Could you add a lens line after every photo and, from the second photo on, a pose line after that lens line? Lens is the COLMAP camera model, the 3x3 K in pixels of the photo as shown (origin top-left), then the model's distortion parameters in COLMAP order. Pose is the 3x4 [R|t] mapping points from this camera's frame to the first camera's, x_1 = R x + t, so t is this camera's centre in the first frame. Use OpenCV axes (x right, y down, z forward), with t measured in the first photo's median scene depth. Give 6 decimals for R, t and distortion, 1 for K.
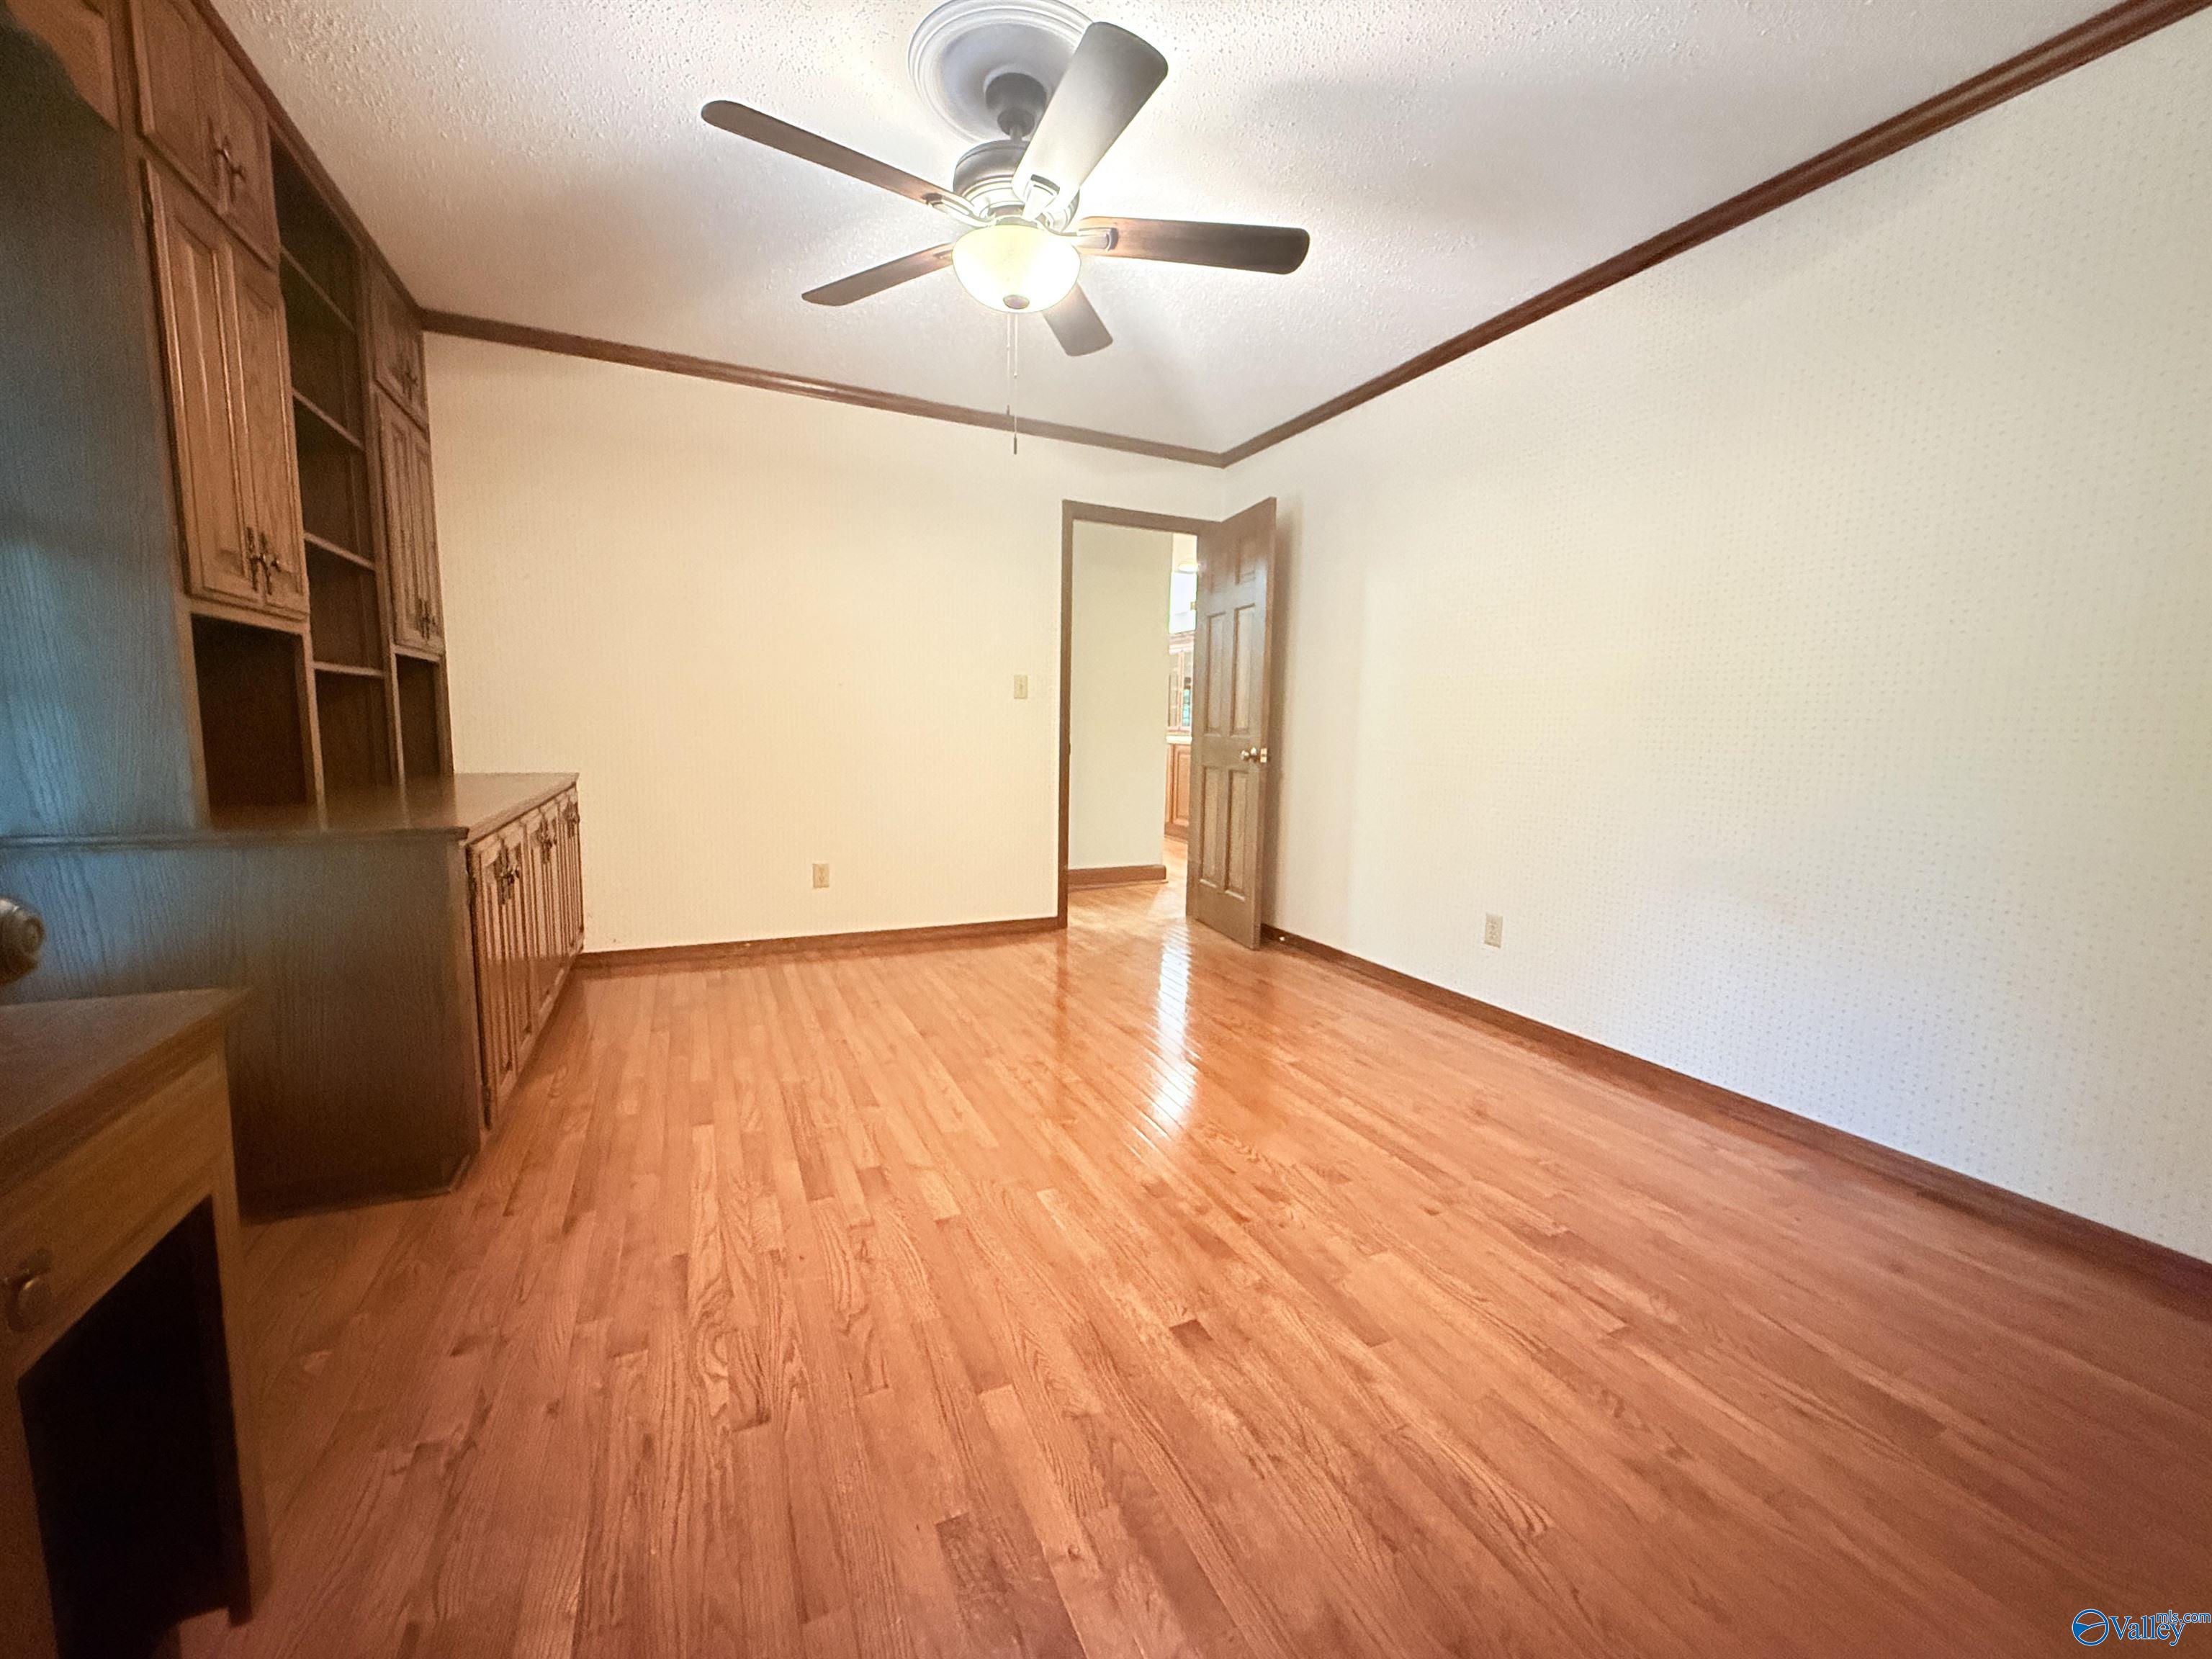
lens RADIAL K [[877.2, 0, 1106.0], [0, 877.2, 829.5], [0, 0, 1]] dist [-0.008122, -0.000010]
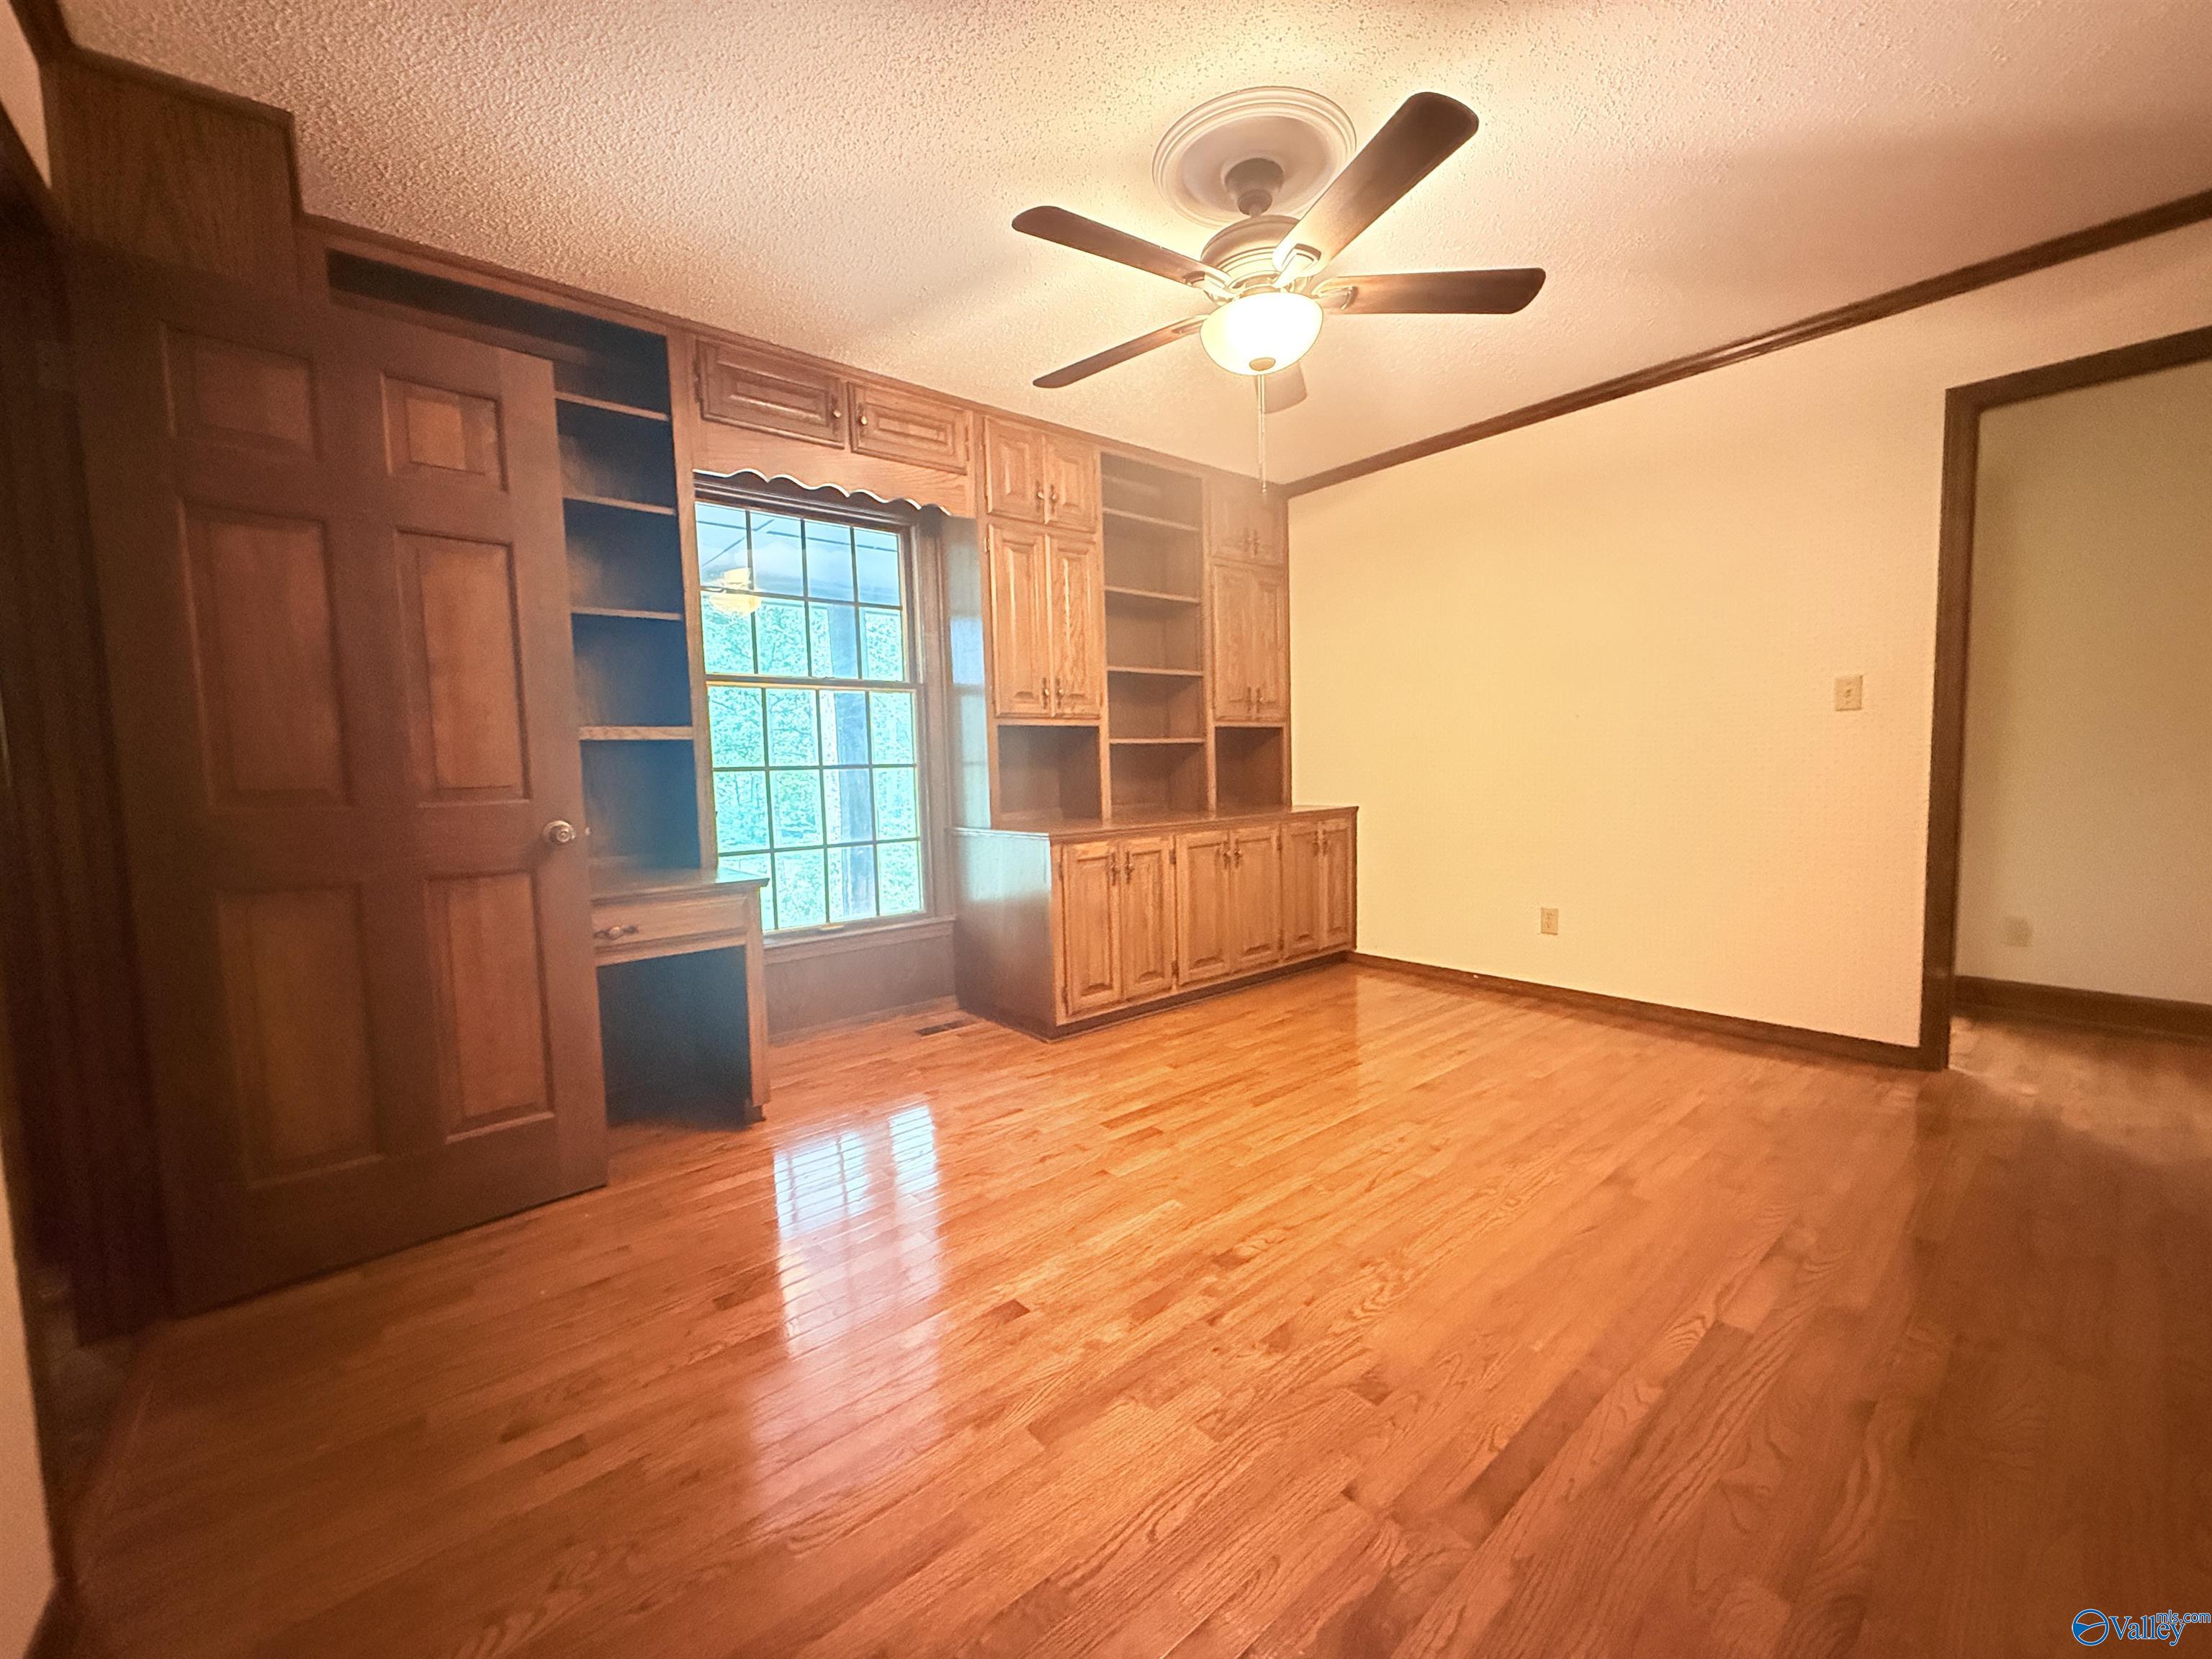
lens RADIAL K [[877.2, 0, 1106.0], [0, 877.2, 829.5], [0, 0, 1]] dist [-0.008122, -0.000010]
pose [[0.254628, 0.041743, -0.966138, 0.837090], [-0.080626, 0.996506, 0.021806, -0.050177], [0.963672, 0.072343, 0.257103, 0.556519]]
